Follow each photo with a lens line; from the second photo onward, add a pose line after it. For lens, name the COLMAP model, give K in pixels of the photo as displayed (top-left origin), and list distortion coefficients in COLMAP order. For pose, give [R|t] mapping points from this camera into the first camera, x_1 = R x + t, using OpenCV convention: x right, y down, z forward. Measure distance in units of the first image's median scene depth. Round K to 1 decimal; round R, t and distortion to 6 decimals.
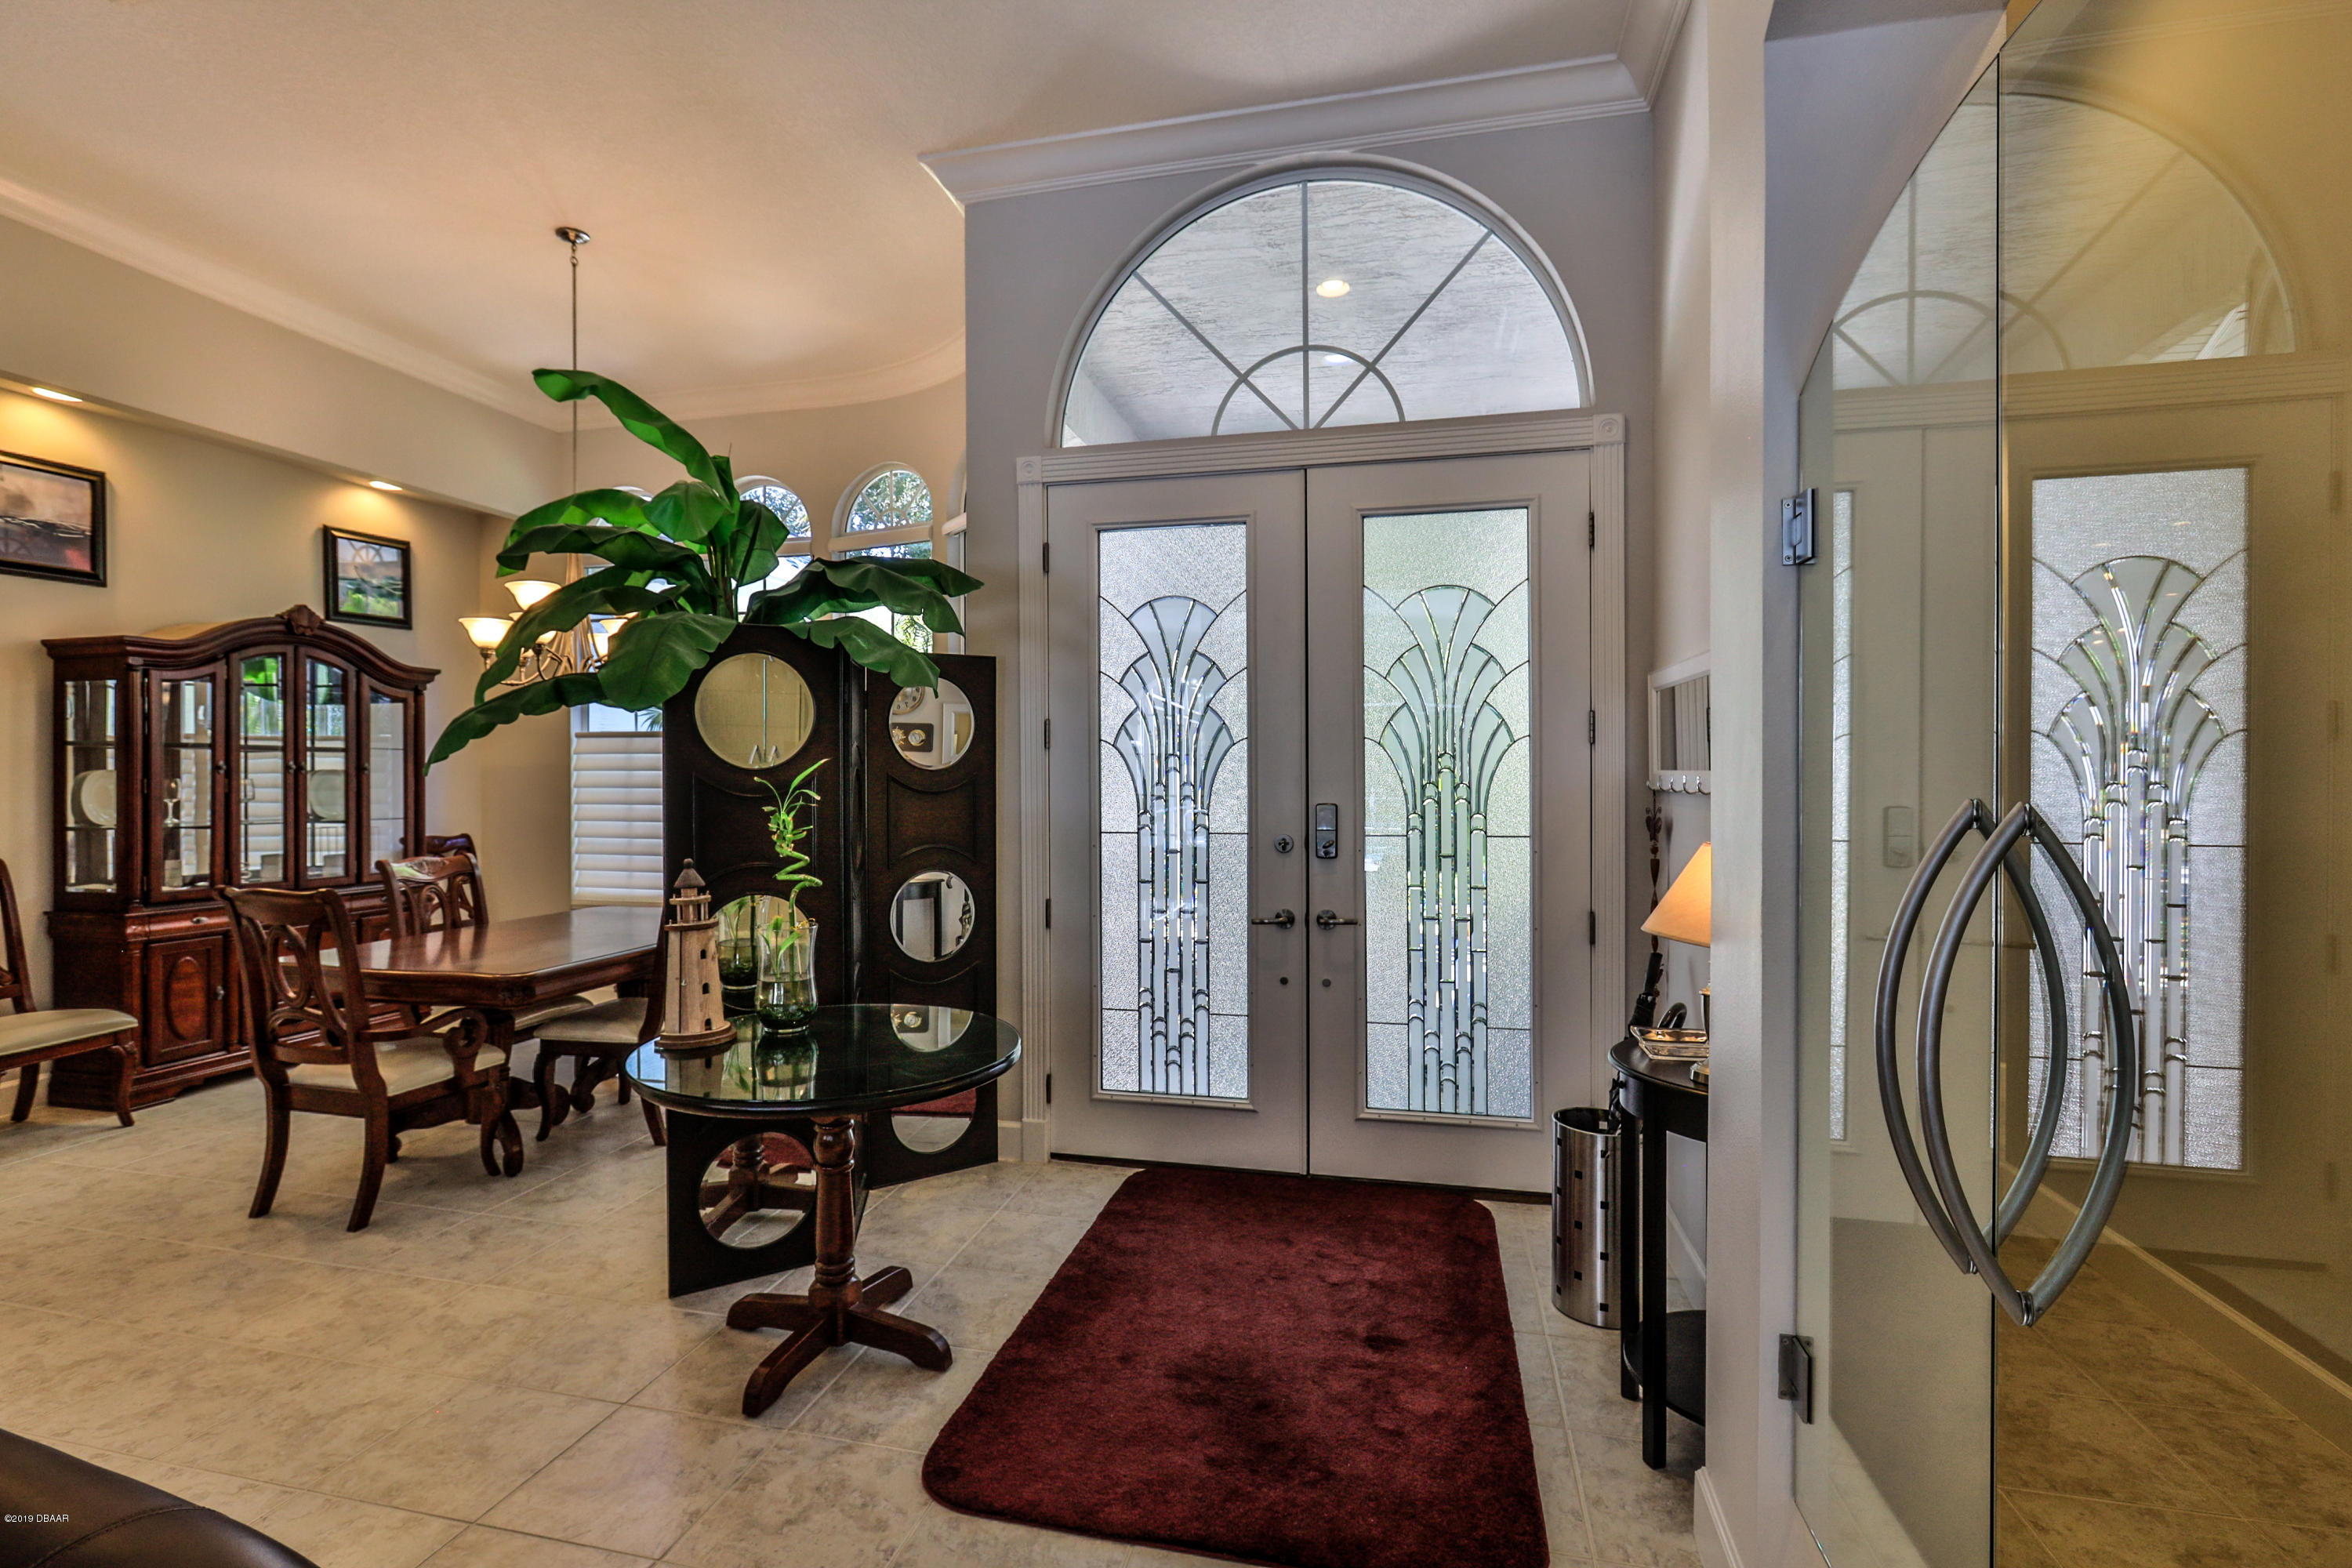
lens RADIAL K [[1099.4, 0, 1150.2], [0, 1099.4, 778.4], [0, 0, 1]] dist [-0.005541, 0.001056]
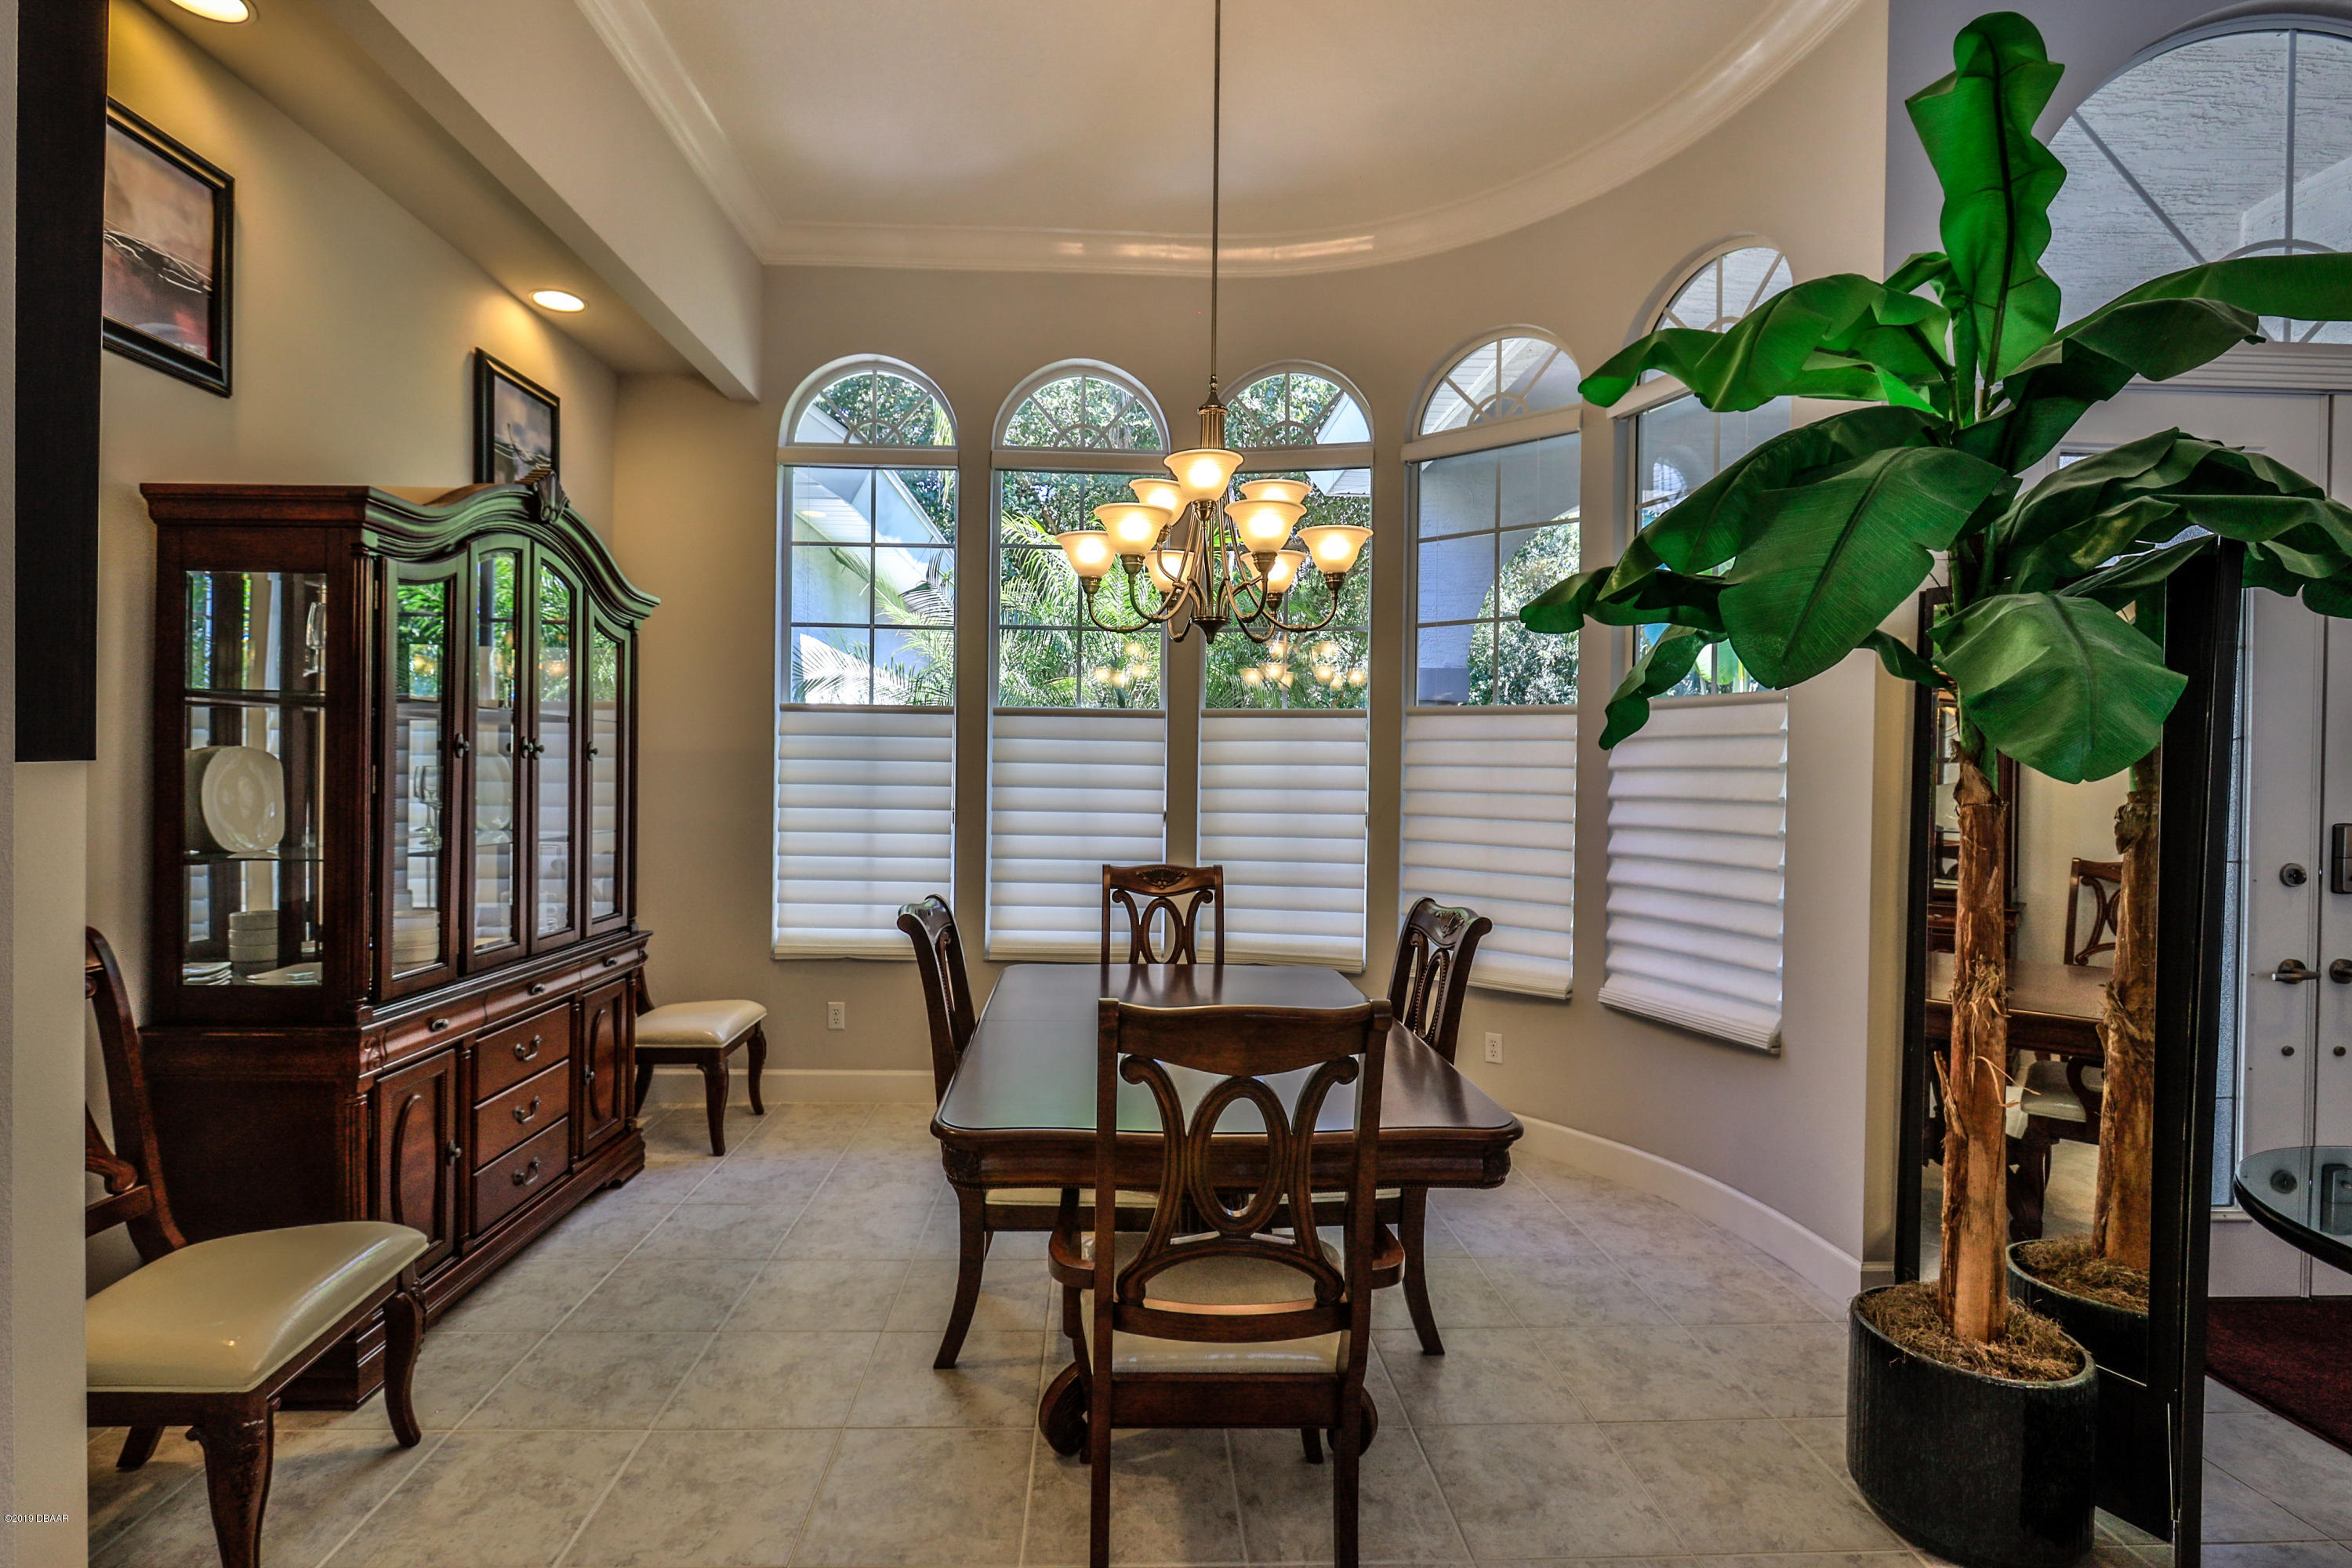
lens RADIAL K [[1099.4, 0, 1150.2], [0, 1099.4, 778.4], [0, 0, 1]] dist [-0.005541, 0.001056]
pose [[0.960191, 0.011911, 0.279089, -0.685819], [-0.013204, 0.999909, 0.002755, -0.000222], [-0.279031, -0.006330, 0.960261, 0.380164]]
